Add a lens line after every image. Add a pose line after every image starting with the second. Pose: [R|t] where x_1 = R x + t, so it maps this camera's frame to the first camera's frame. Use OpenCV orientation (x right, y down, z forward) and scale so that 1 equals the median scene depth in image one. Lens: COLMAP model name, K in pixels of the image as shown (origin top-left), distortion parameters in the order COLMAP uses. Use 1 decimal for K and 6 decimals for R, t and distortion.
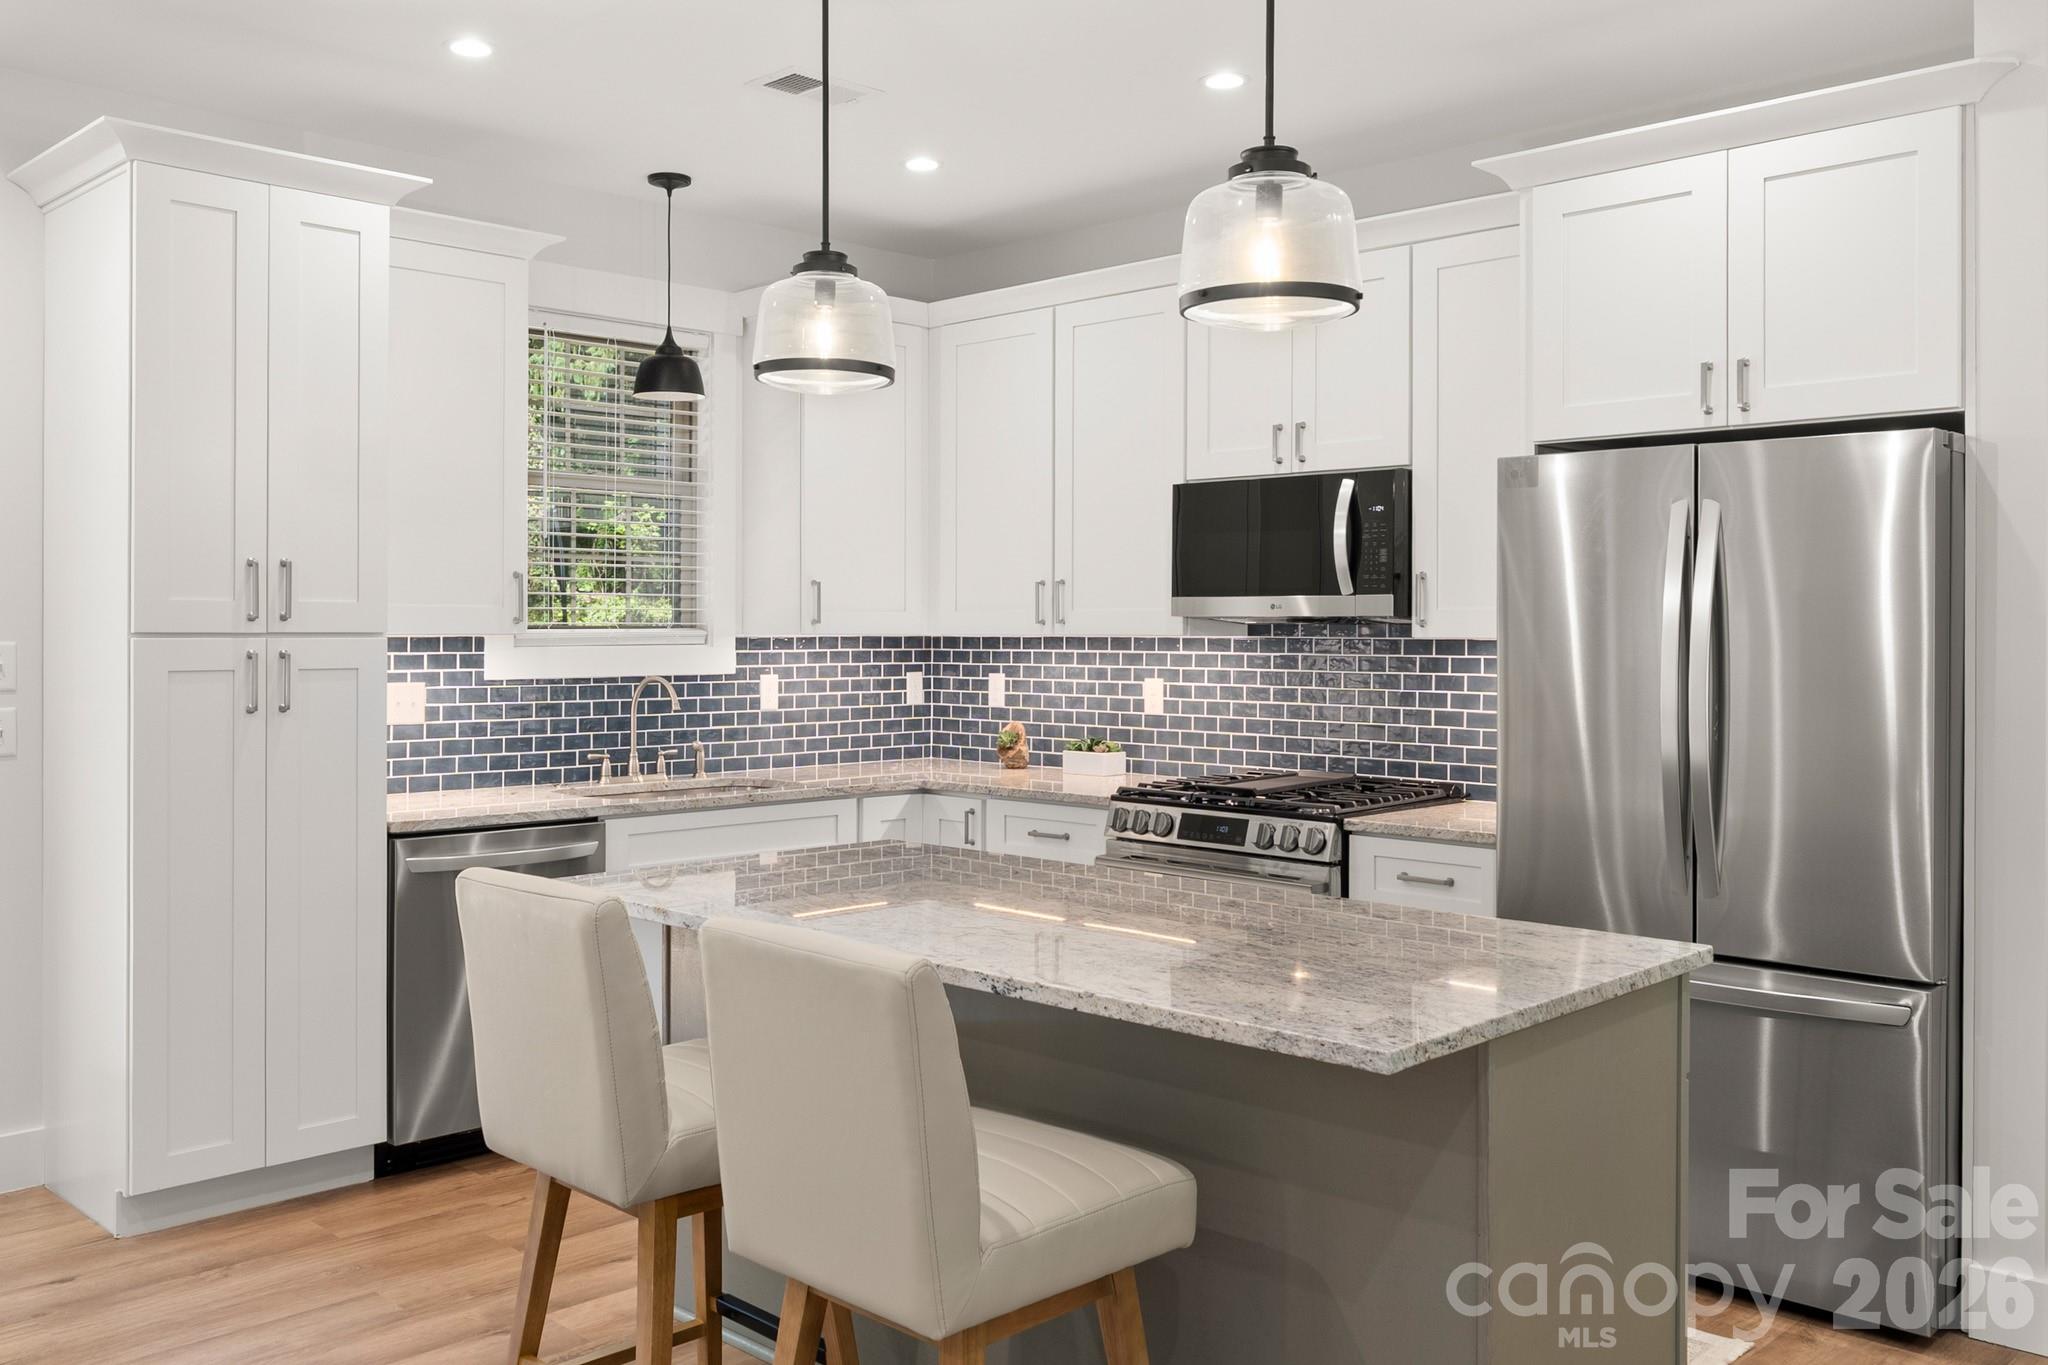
lens RADIAL K [[1713.4, 0, 995.6], [0, 1713.4, 603.4], [0, 0, 1]] dist [-0.000550, 0.005247]
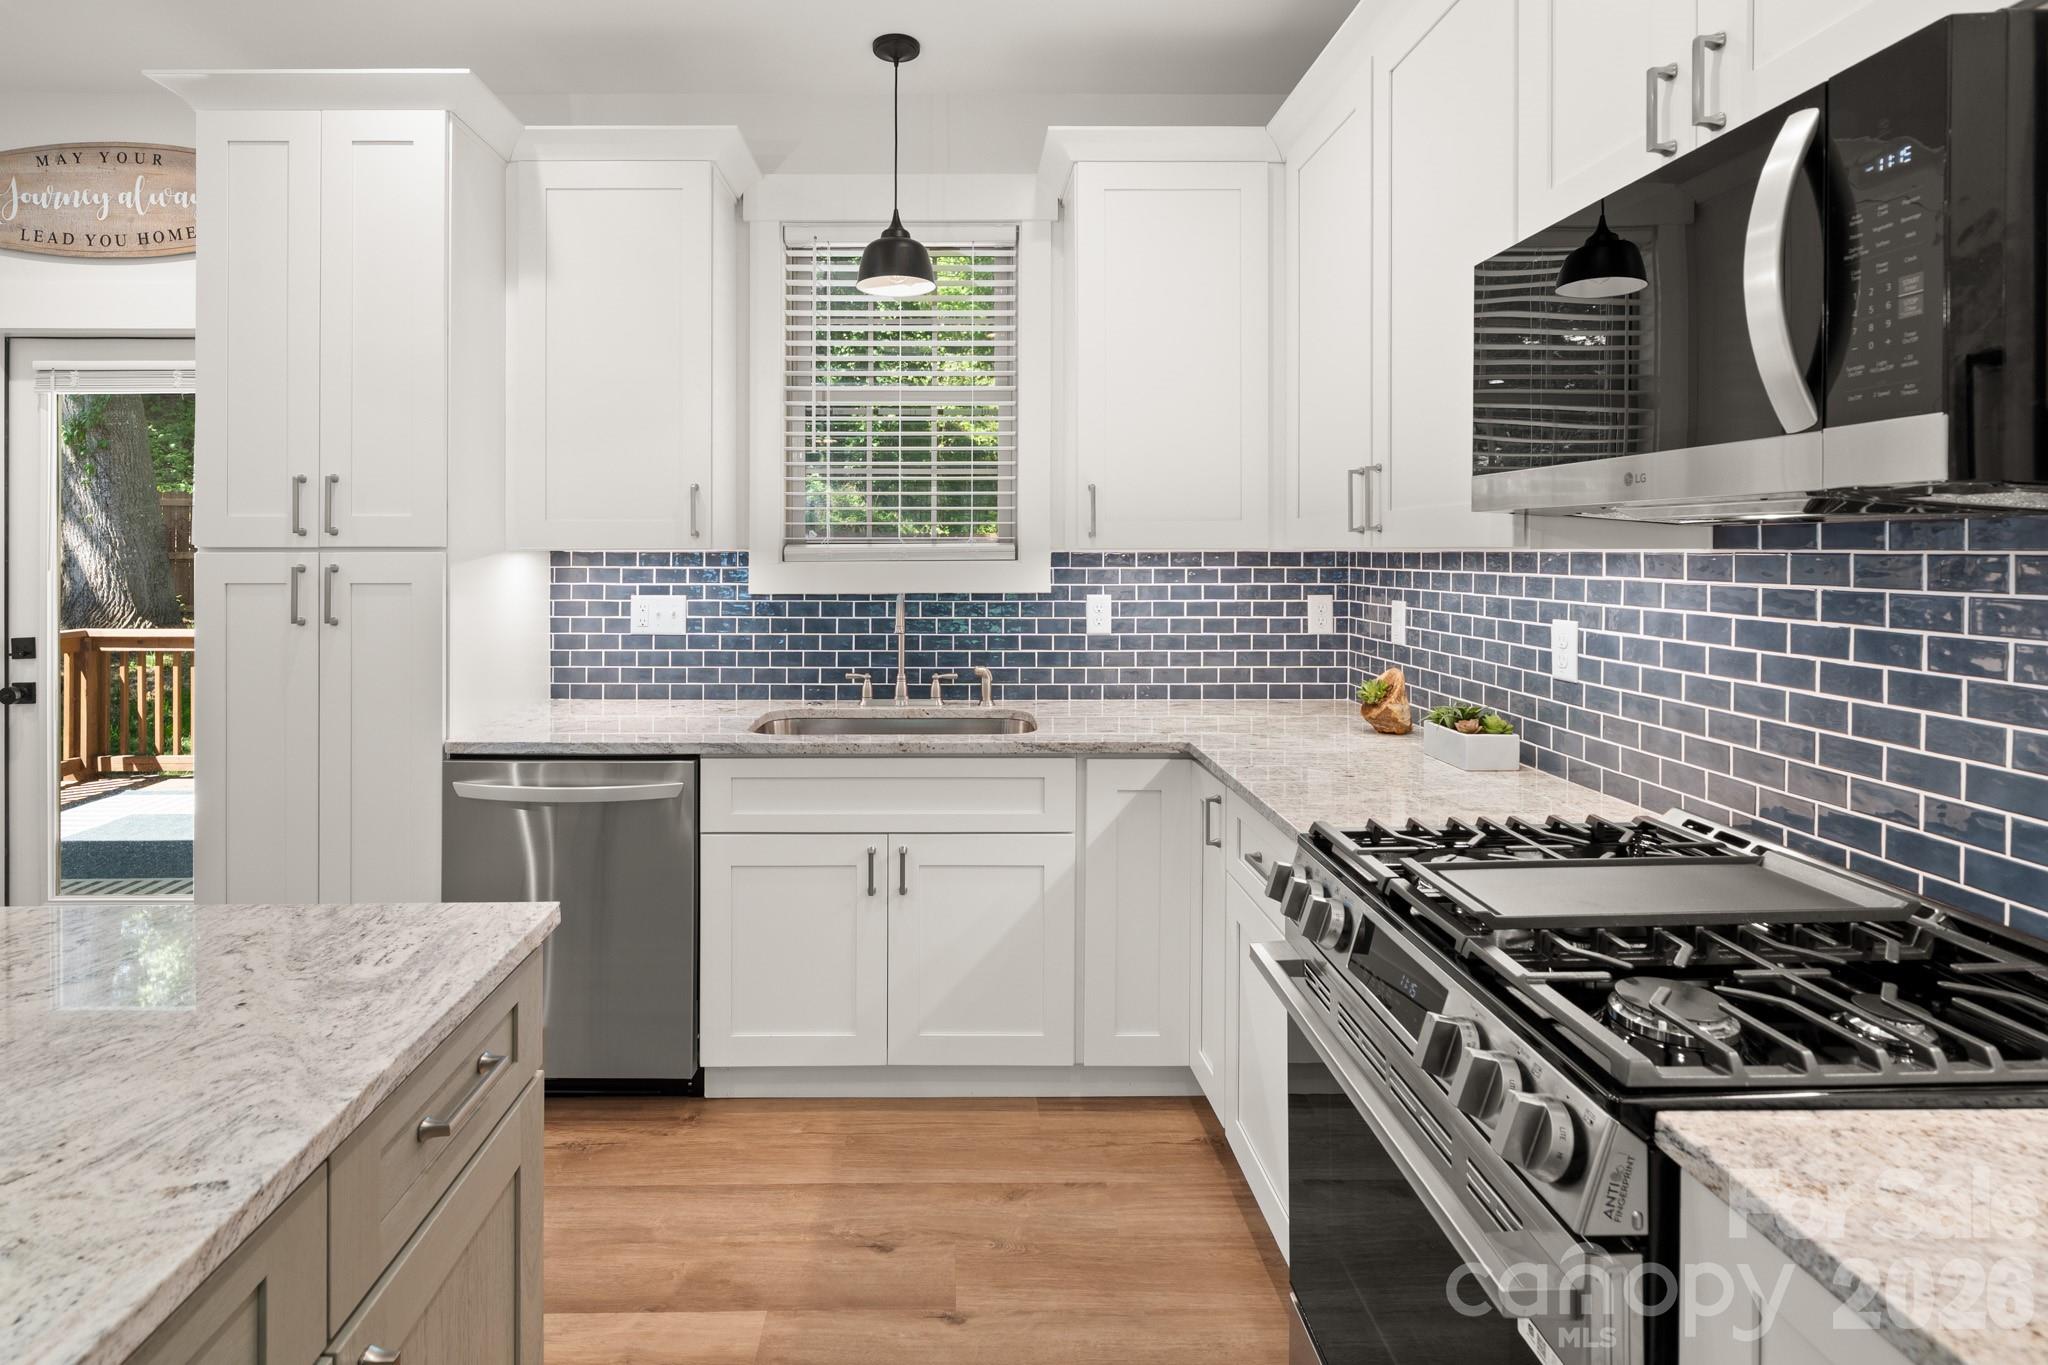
lens RADIAL K [[989.1, 0, 956.4], [0, 989.1, 548.1], [0, 0, 1]] dist [-0.007900, 0.000947]
pose [[0.706480, -0.004451, -0.707719, 0.193631], [0.013269, 0.999888, 0.006958, 0.013610], [0.707609, -0.014306, 0.706460, 0.623349]]
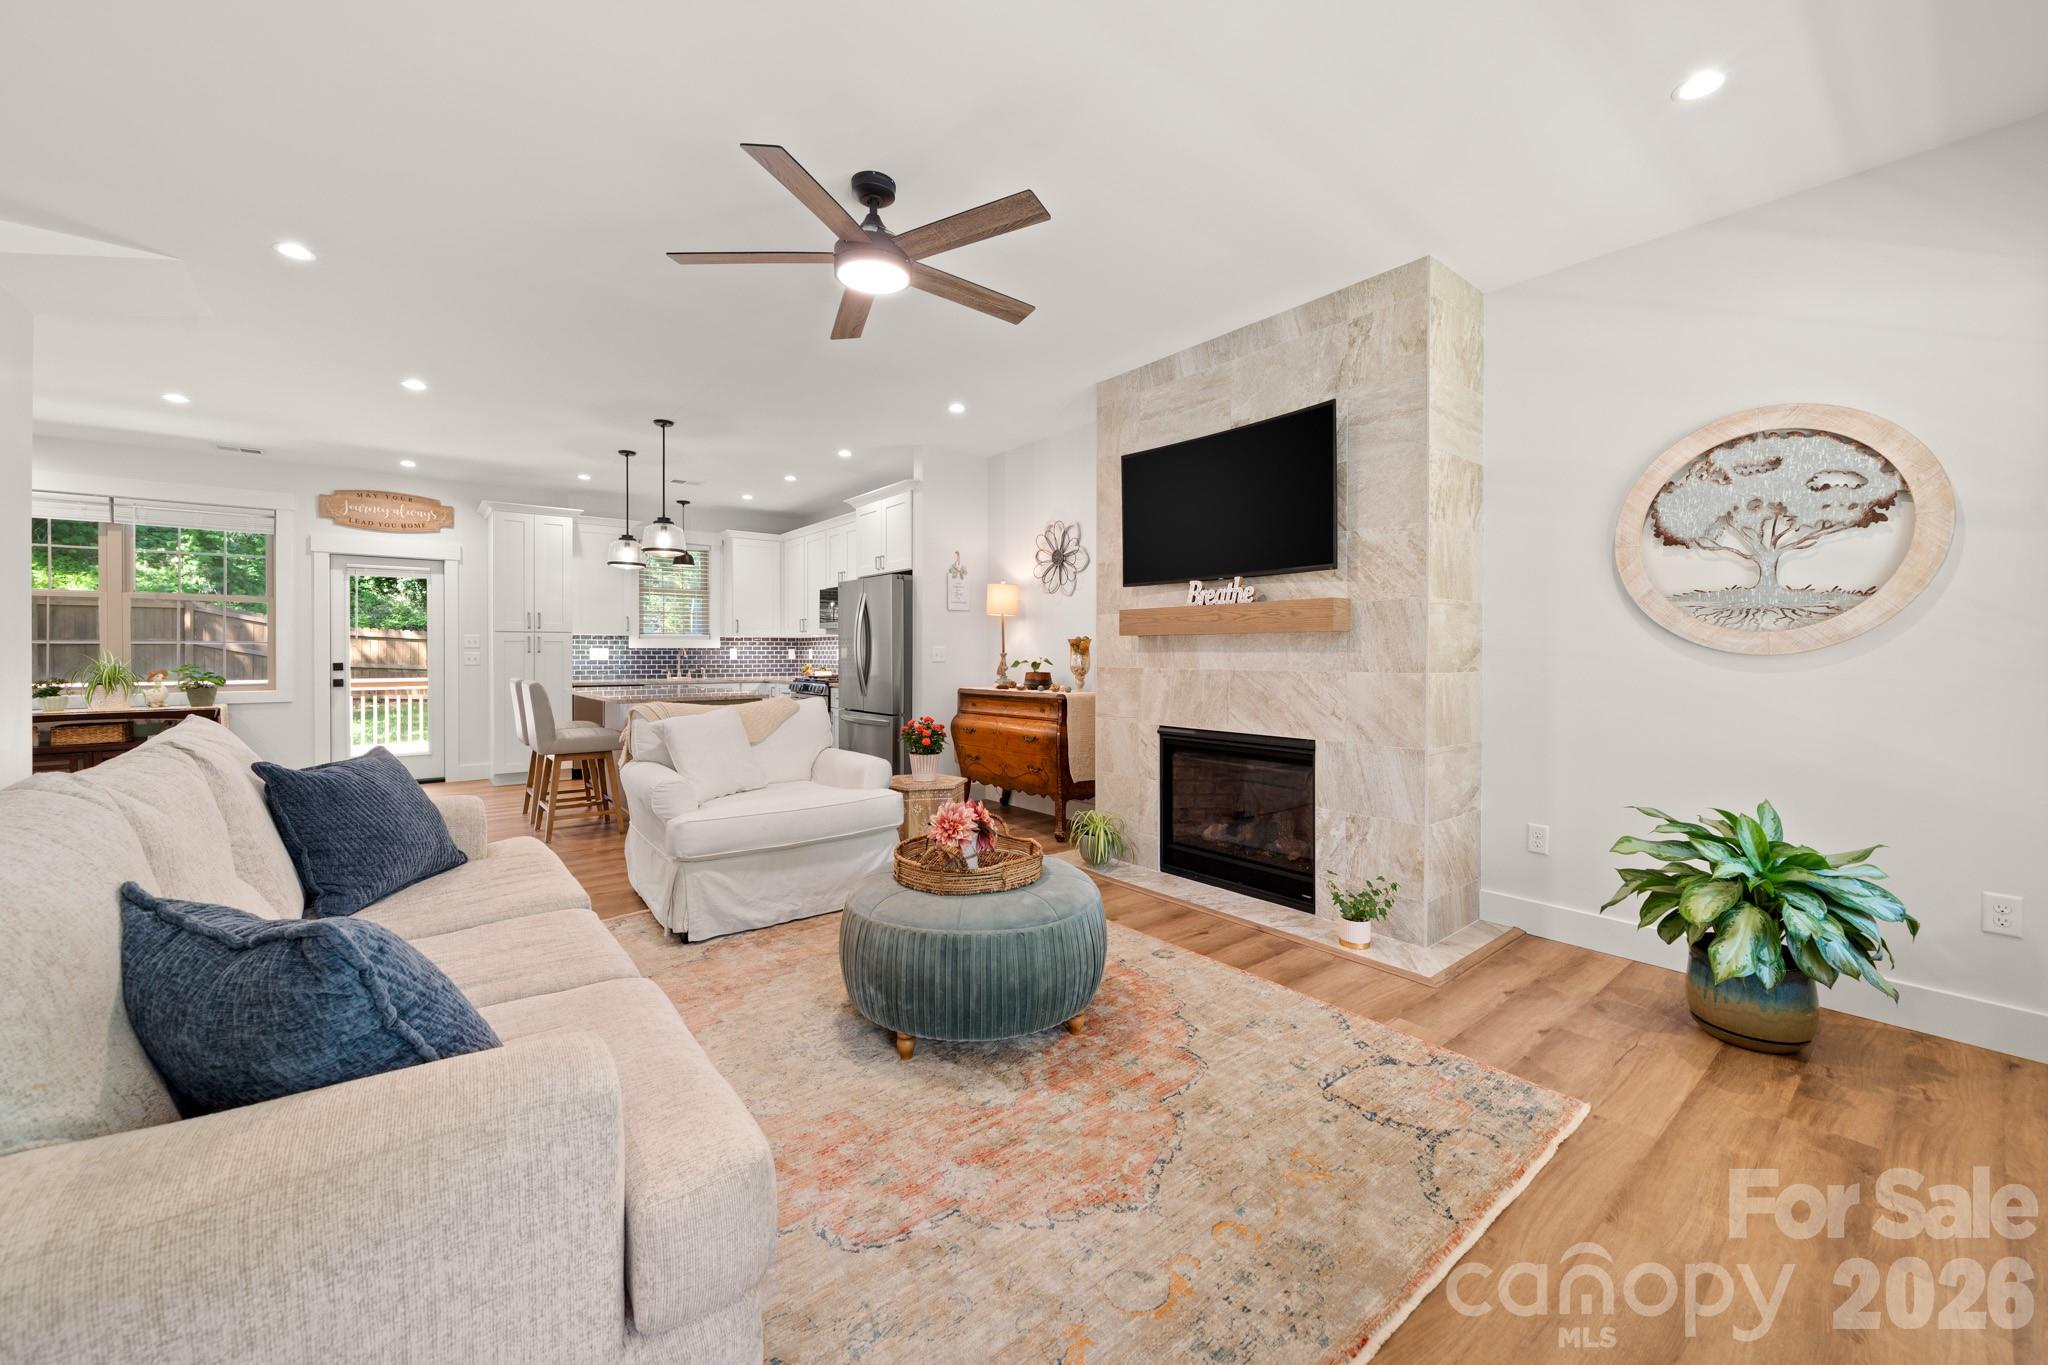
lens RADIAL K [[769.4, 0, 1042.3], [0, 769.4, 663.2], [0, 0, 1]] dist [-0.003915, 0.000373]
pose [[0.995970, -0.002850, -0.089644, 0.635991], [0.005199, 0.999649, 0.025985, 0.036434], [0.089539, -0.026346, 0.995635, -0.455580]]
